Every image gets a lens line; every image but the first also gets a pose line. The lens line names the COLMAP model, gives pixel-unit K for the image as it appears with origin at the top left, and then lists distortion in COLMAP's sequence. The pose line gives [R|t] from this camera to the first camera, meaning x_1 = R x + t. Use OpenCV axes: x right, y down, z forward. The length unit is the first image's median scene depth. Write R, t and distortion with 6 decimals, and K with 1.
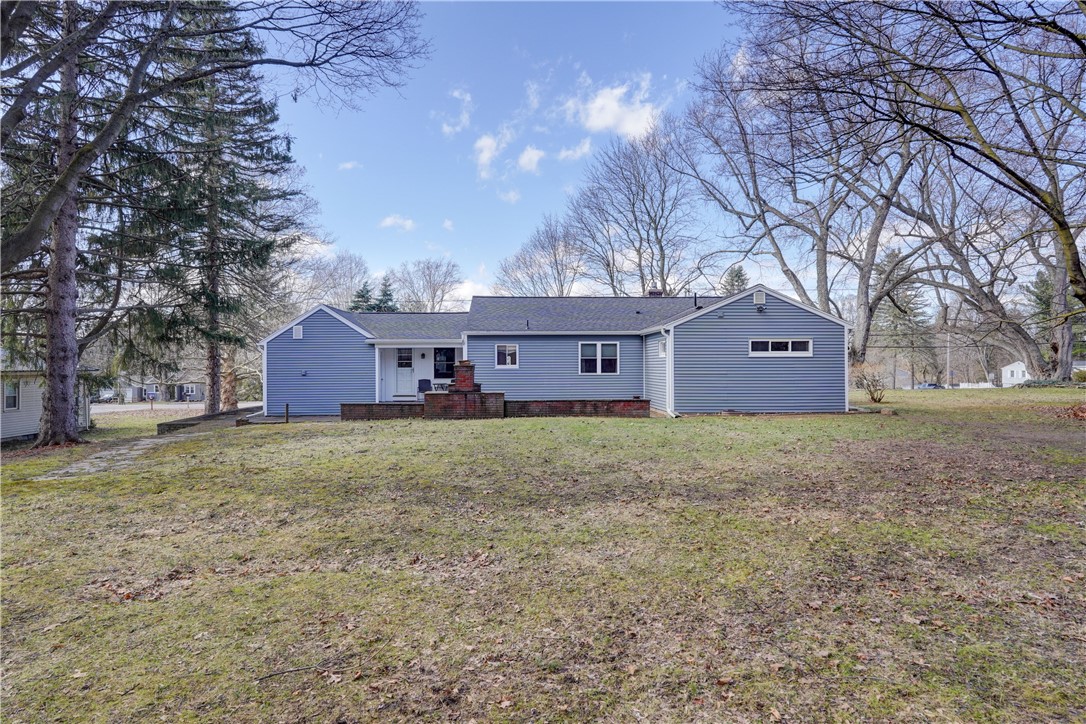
lens RADIAL K [[630.9, 0, 543.0], [0, 630.9, 362.0], [0, 0, 1]] dist [0.003317, 0.000844]
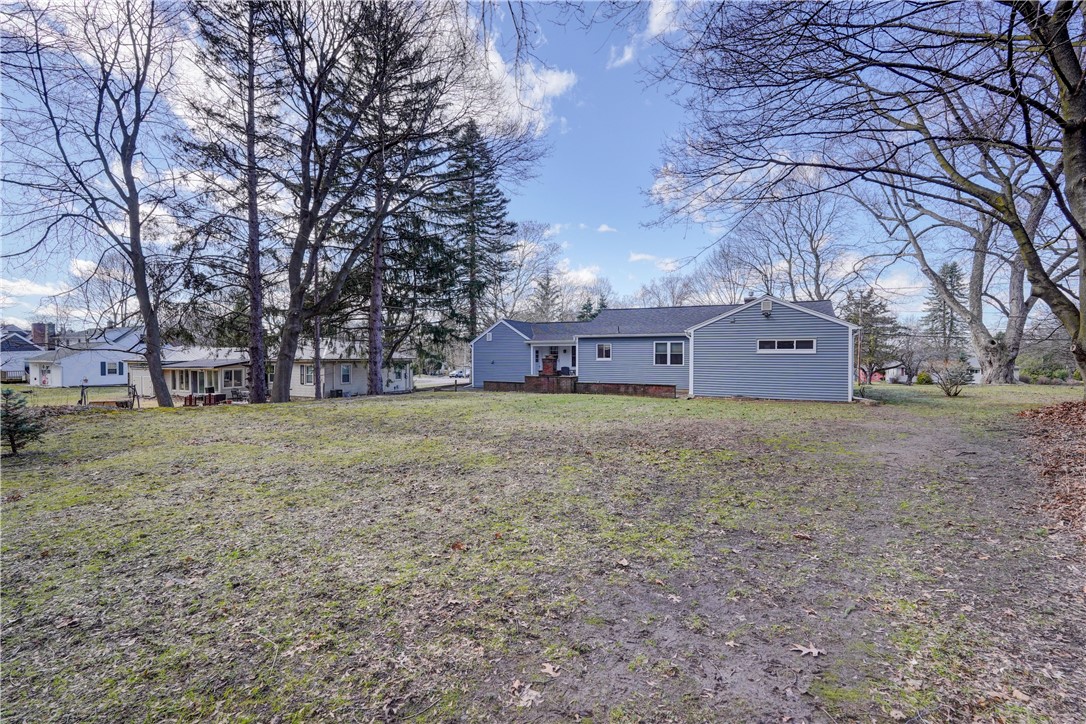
lens RADIAL K [[490.1, 0, 559.6], [0, 490.1, 361.4], [0, 0, 1]] dist [0.001002, 0.000947]
pose [[0.881395, 0.011465, -0.472241, 0.389355], [-0.003154, 0.999826, 0.018386, -0.007897], [0.472369, -0.014716, 0.881278, -0.032424]]
